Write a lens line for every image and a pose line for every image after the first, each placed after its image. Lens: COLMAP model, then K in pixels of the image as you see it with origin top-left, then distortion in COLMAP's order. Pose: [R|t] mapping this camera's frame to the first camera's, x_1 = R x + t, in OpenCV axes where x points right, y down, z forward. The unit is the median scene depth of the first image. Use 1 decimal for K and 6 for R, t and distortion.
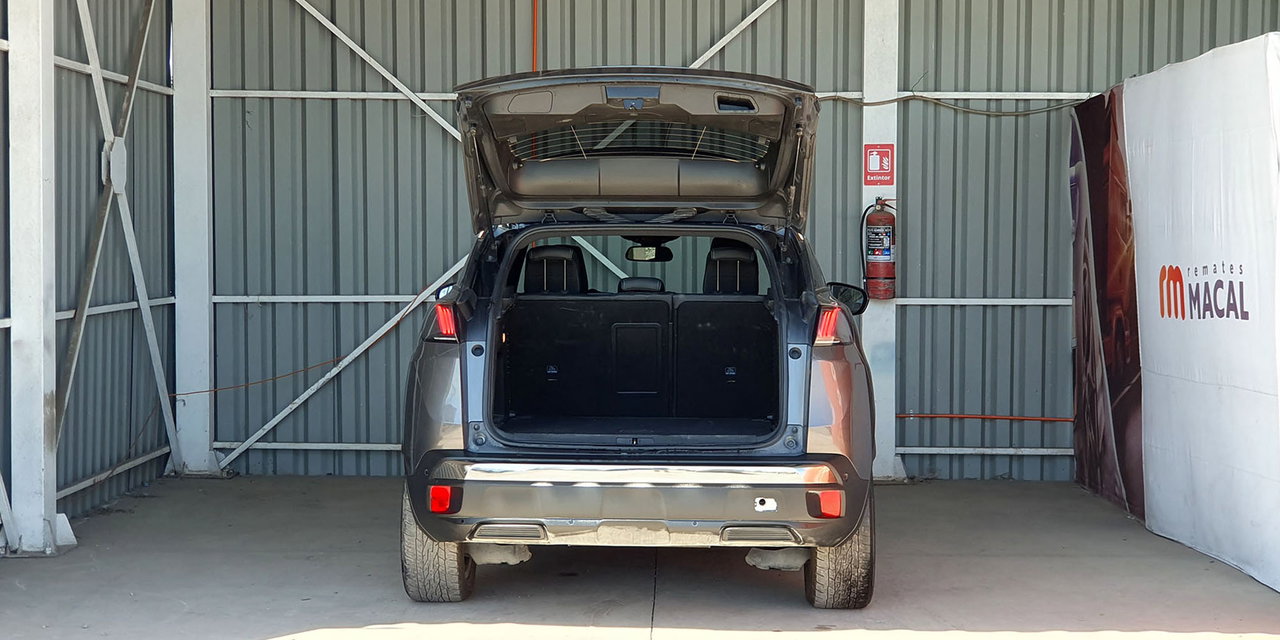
lens RADIAL K [[2448.1, 0, 583.9], [0, 2448.1, 348.0], [0, 0, 1]] dist [0.178685, 0.000000]
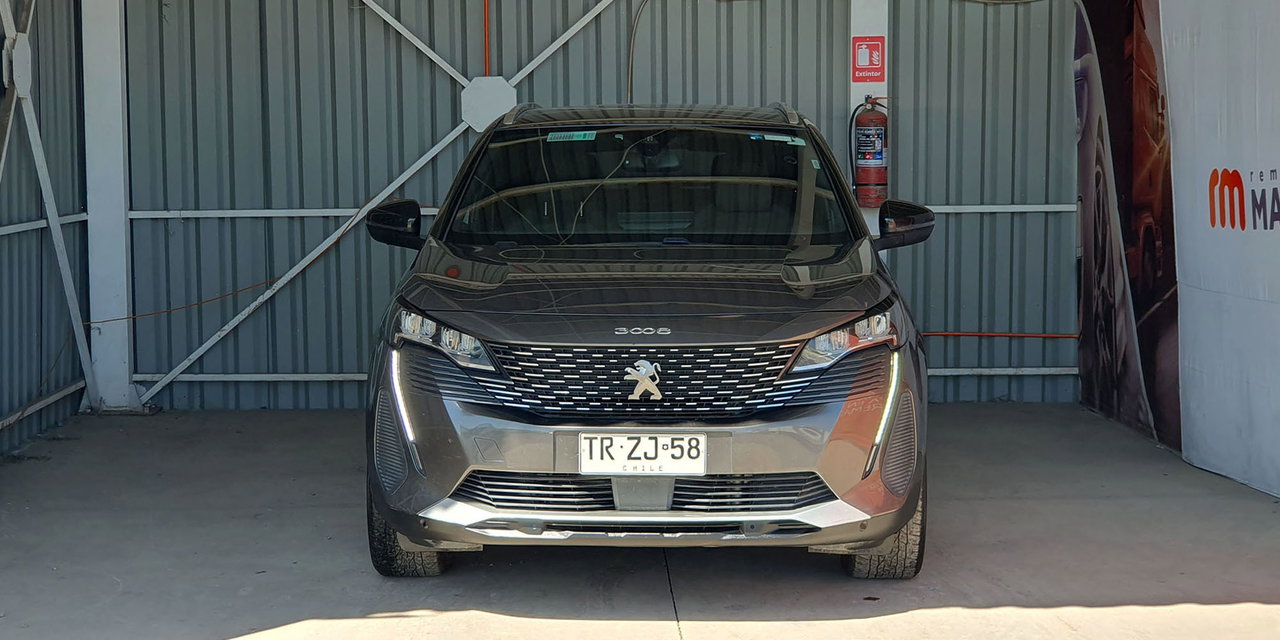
lens RADIAL K [[2448.1, 0, 602.8], [0, 2448.1, 332.2], [0, 0, 1]] dist [0.178685, 0.000000]
pose [[0.998239, -0.014193, 0.057600, -0.031752], [0.012109, 0.999265, 0.036374, -0.007983], [-0.058074, -0.035613, 0.997677, 0.094756]]
